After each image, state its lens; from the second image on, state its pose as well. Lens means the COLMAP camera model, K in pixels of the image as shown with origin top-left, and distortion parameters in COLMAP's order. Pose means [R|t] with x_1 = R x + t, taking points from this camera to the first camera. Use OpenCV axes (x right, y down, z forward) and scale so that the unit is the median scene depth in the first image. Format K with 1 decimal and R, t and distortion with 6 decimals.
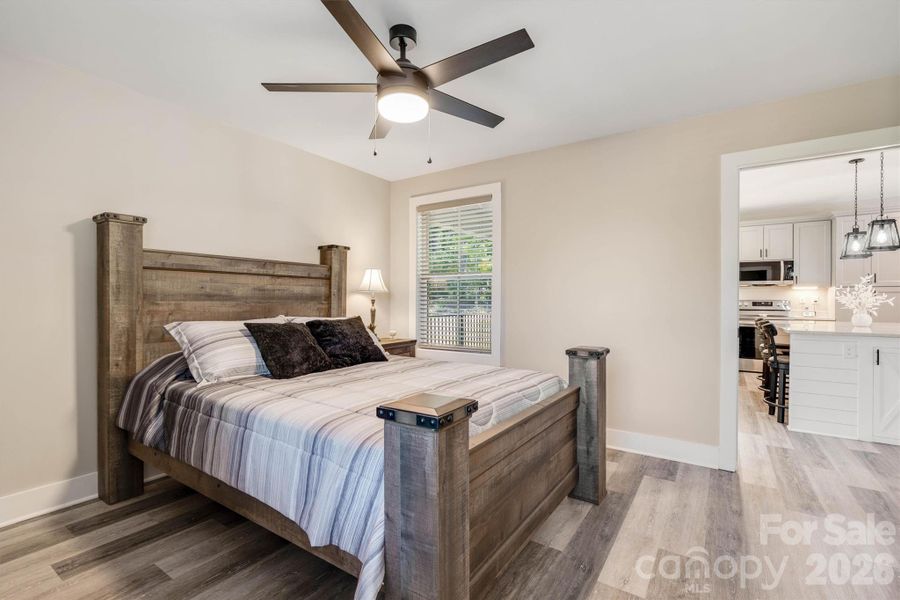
lens RADIAL K [[405.5, 0, 447.8], [0, 405.5, 298.9], [0, 0, 1]] dist [-0.001234, 0.001309]
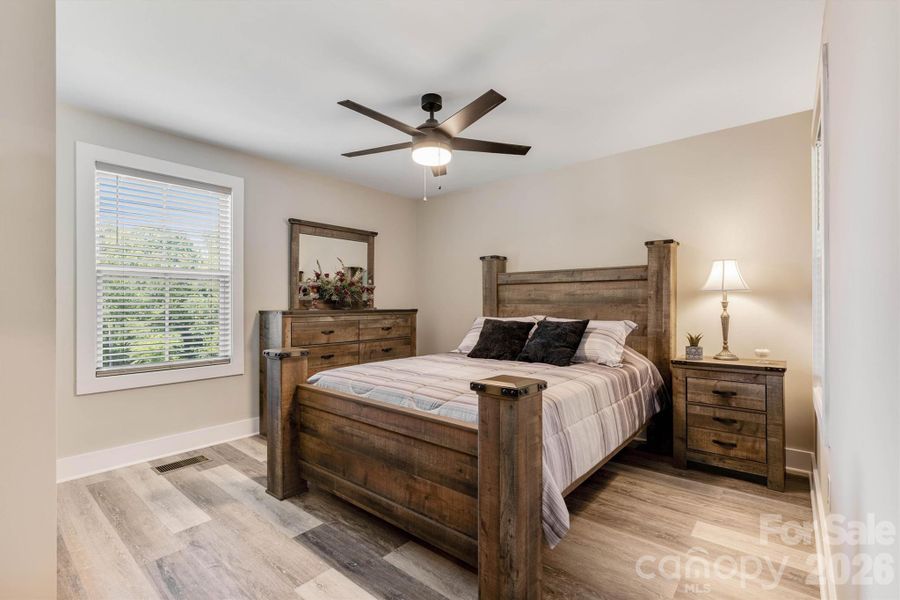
lens RADIAL K [[405.5, 0, 456.7], [0, 405.5, 300.8], [0, 0, 1]] dist [-0.001234, 0.001309]
pose [[-0.086817, -0.010753, -0.996166, 0.774318], [0.005507, 0.999921, -0.011273, 0.007109], [0.996209, -0.006465, -0.086751, 0.784435]]
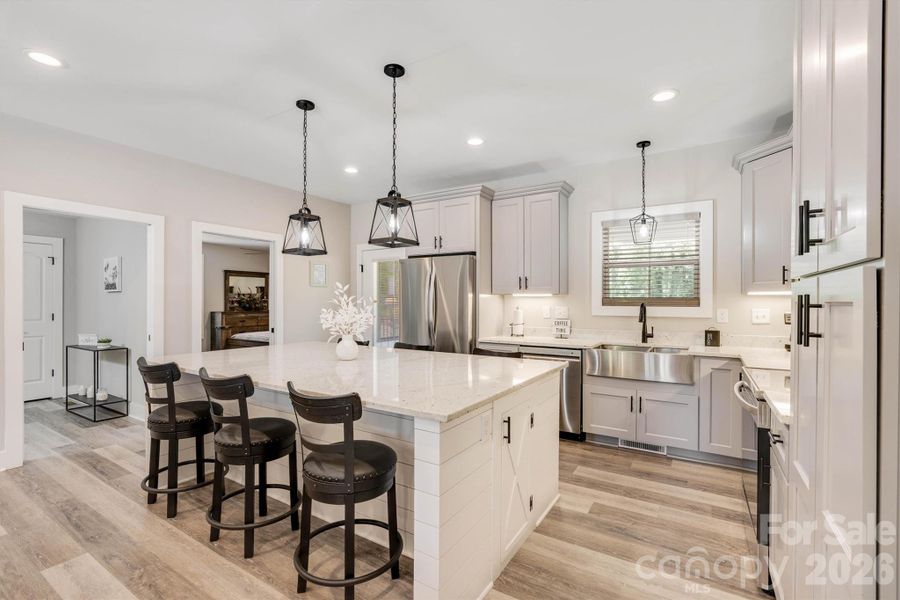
lens RADIAL K [[405.5, 0, 447.6], [0, 405.5, 303.0], [0, 0, 1]] dist [-0.001234, 0.001309]
pose [[0.022900, -0.001282, -0.999737, 2.366040], [0.001281, 0.999998, -0.001253, -0.032440], [0.999737, -0.001252, 0.022901, 1.615490]]
